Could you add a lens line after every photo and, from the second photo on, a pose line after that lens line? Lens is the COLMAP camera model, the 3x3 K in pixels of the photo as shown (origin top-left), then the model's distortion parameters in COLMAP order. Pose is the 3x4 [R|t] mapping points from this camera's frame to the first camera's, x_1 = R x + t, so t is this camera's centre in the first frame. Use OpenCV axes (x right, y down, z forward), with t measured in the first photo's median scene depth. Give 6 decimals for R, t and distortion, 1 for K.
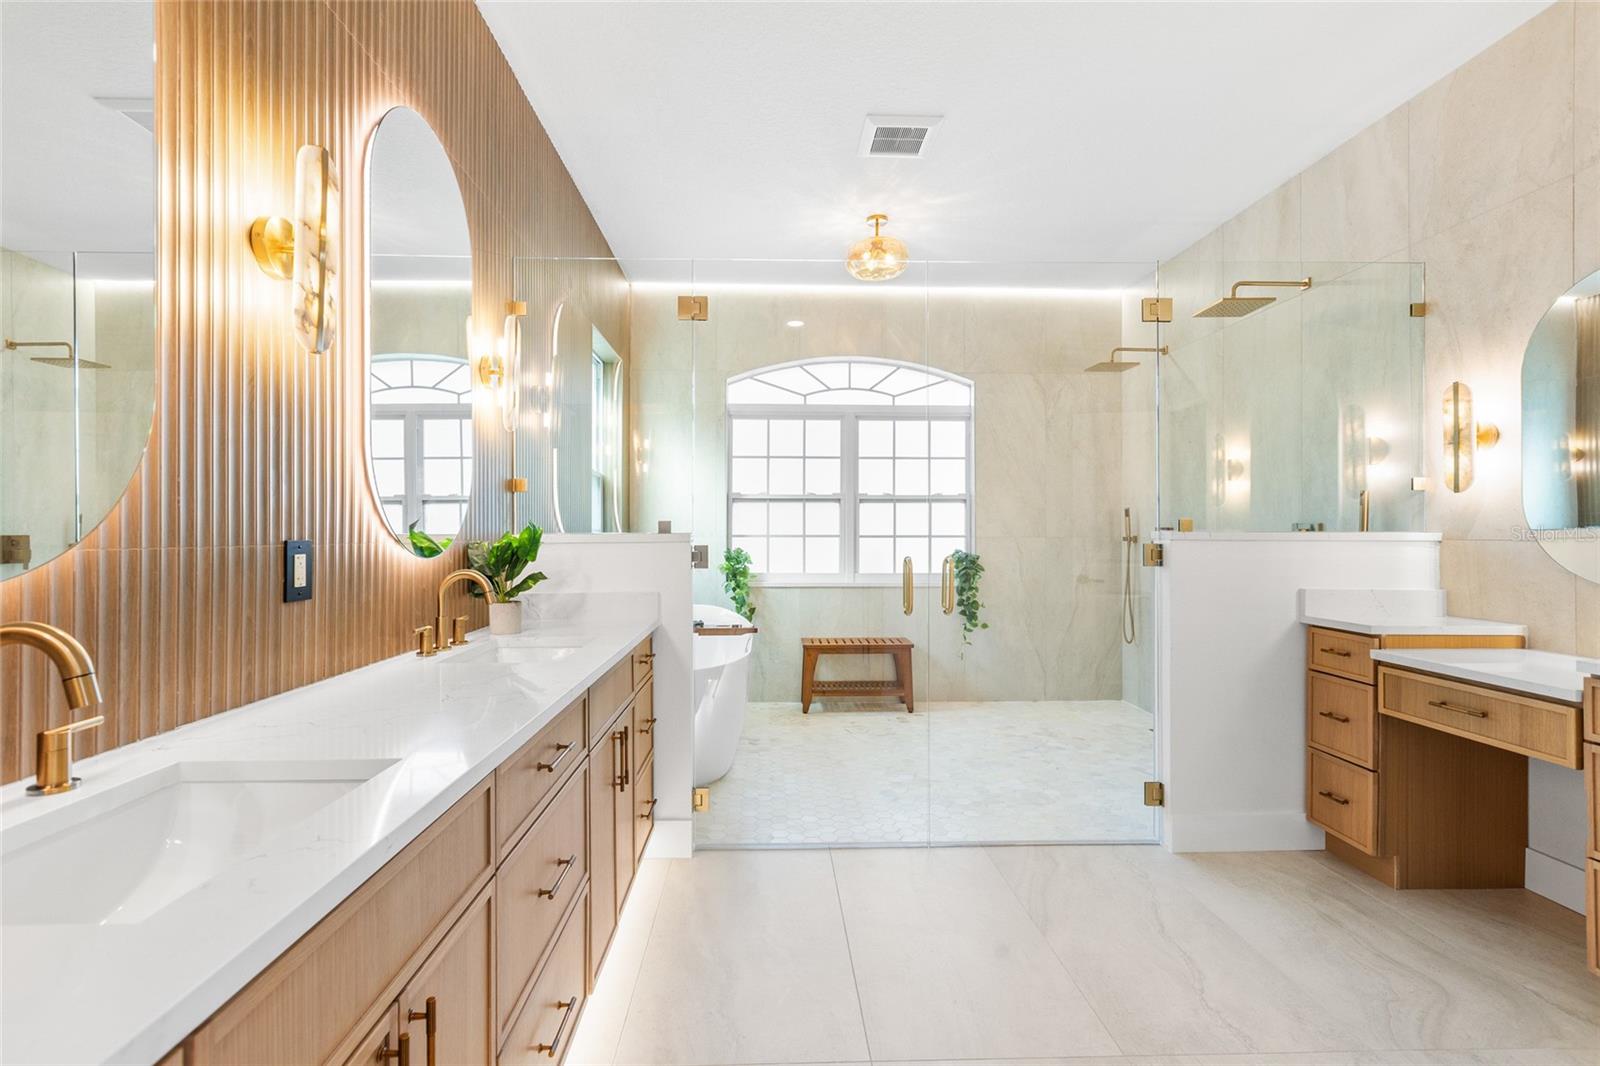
lens RADIAL K [[720.6, 0, 805.3], [0, 720.6, 518.6], [0, 0, 1]] dist [0.001716, 0.000283]
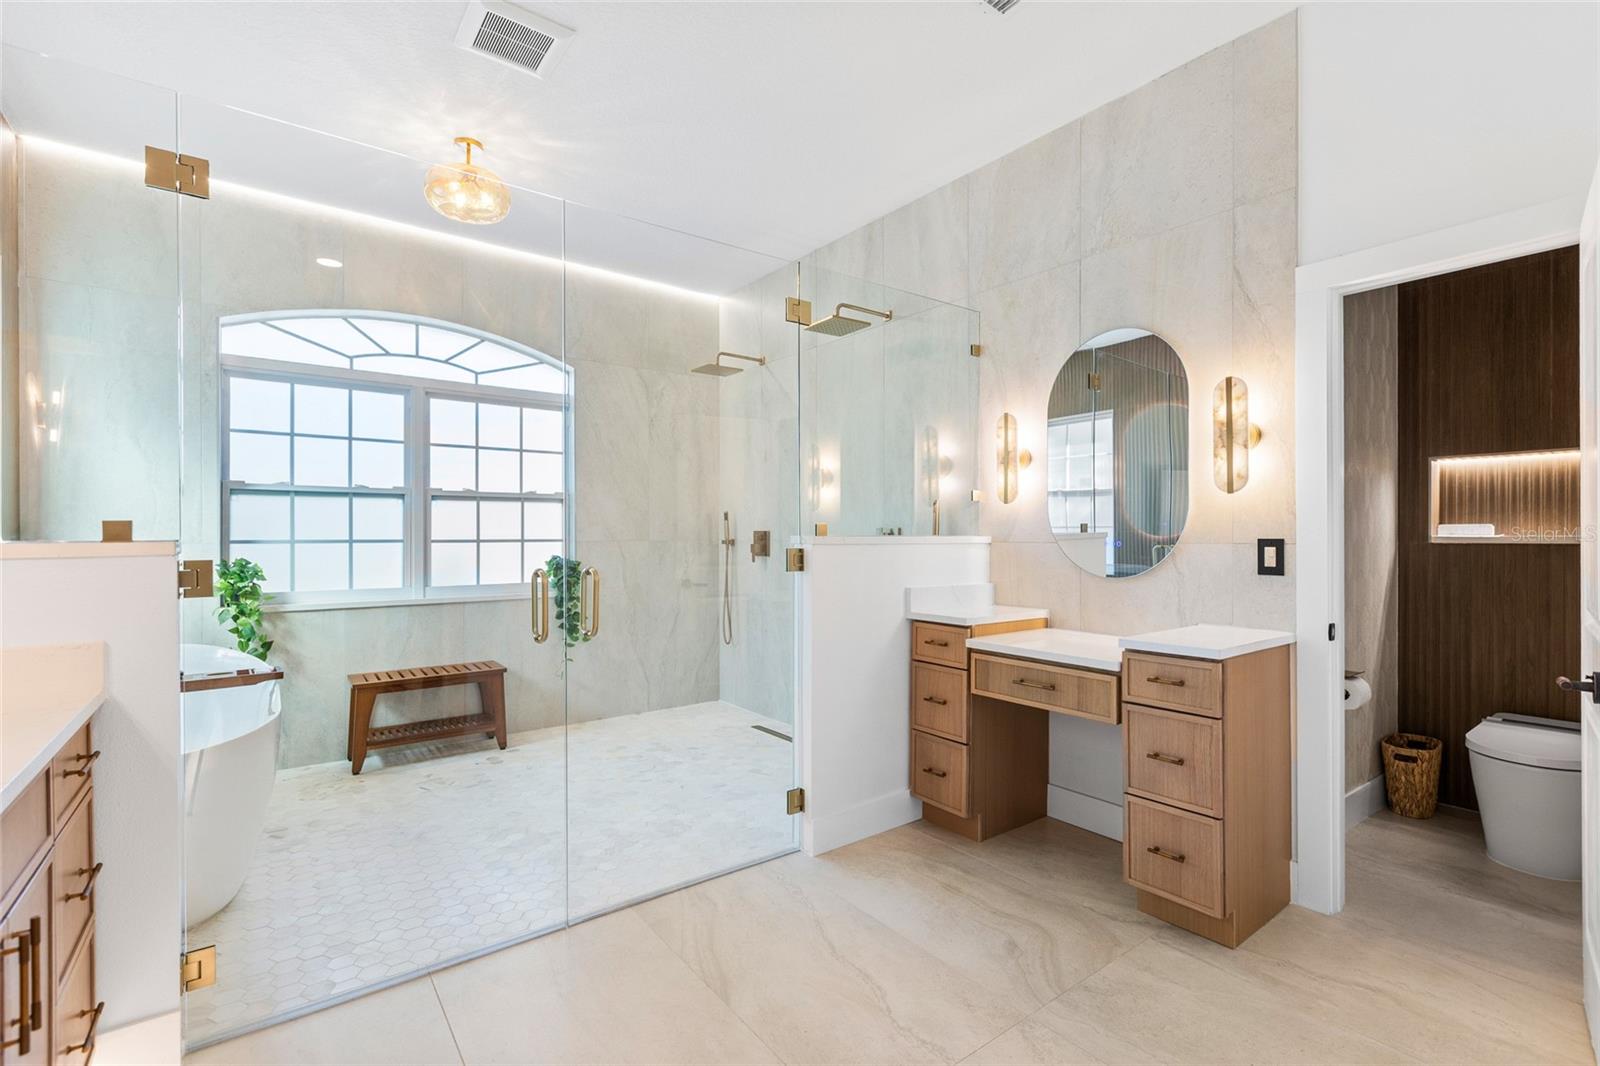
lens RADIAL K [[709.7, 0, 800.0], [0, 709.7, 533.0], [0, 0, 1]] dist [0.003426, -0.000380]
pose [[0.825591, -0.000004, 0.564269, -0.052731], [-0.009686, 0.999853, 0.014179, 0.000057], [-0.564186, -0.017172, 0.825469, 0.172370]]
